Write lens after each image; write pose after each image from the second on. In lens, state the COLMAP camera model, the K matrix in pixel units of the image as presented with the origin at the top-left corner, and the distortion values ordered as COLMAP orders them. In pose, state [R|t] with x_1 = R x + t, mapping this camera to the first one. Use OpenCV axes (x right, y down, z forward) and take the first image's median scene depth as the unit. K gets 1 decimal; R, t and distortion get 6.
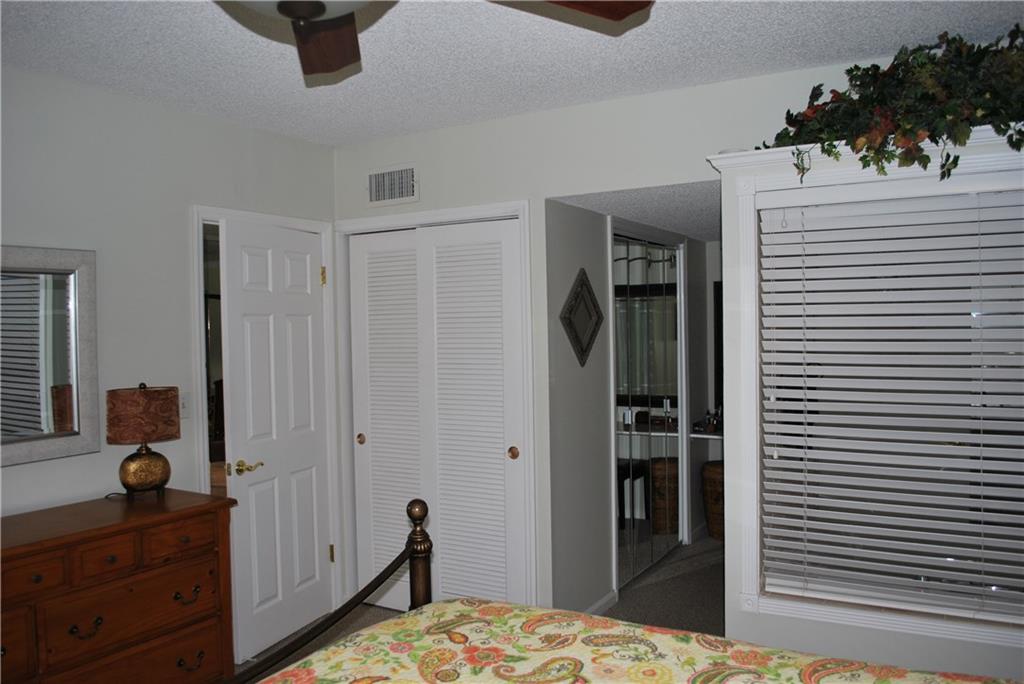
lens RADIAL K [[807.5, 0, 516.2], [0, 807.5, 340.1], [0, 0, 1]] dist [-0.083894, 0.013603]
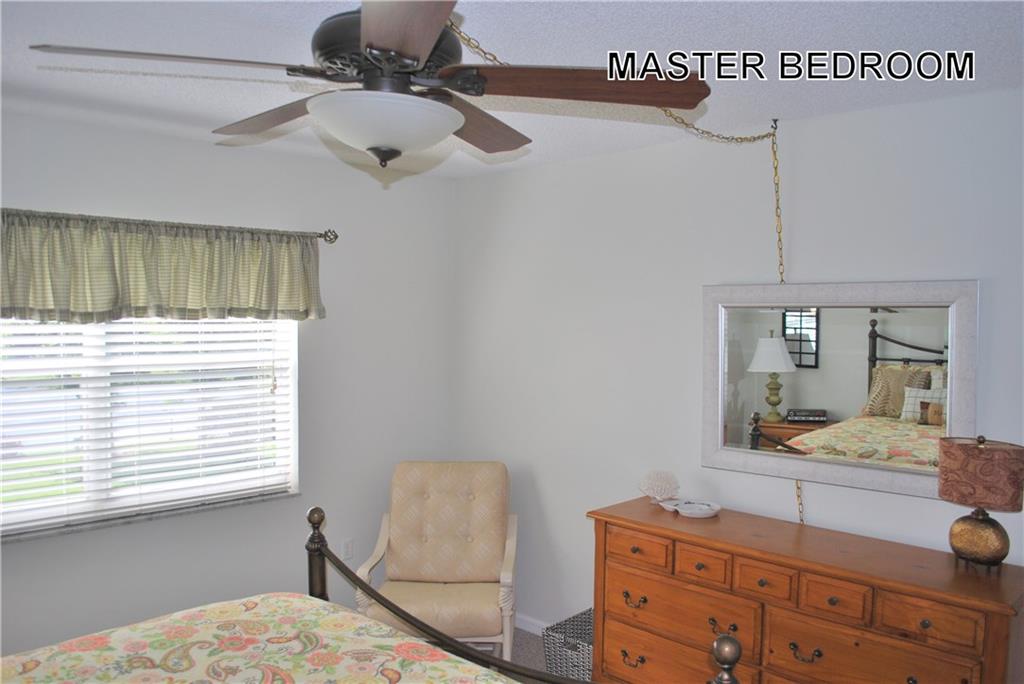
lens RADIAL K [[807.5, 0, 519.0], [0, 807.5, 336.6], [0, 0, 1]] dist [-0.083894, 0.013603]
pose [[-0.260973, 0.057667, -0.963622, 0.969201], [-0.039973, 0.996712, 0.070473, -0.192065], [0.964518, 0.056910, -0.257810, 1.623031]]
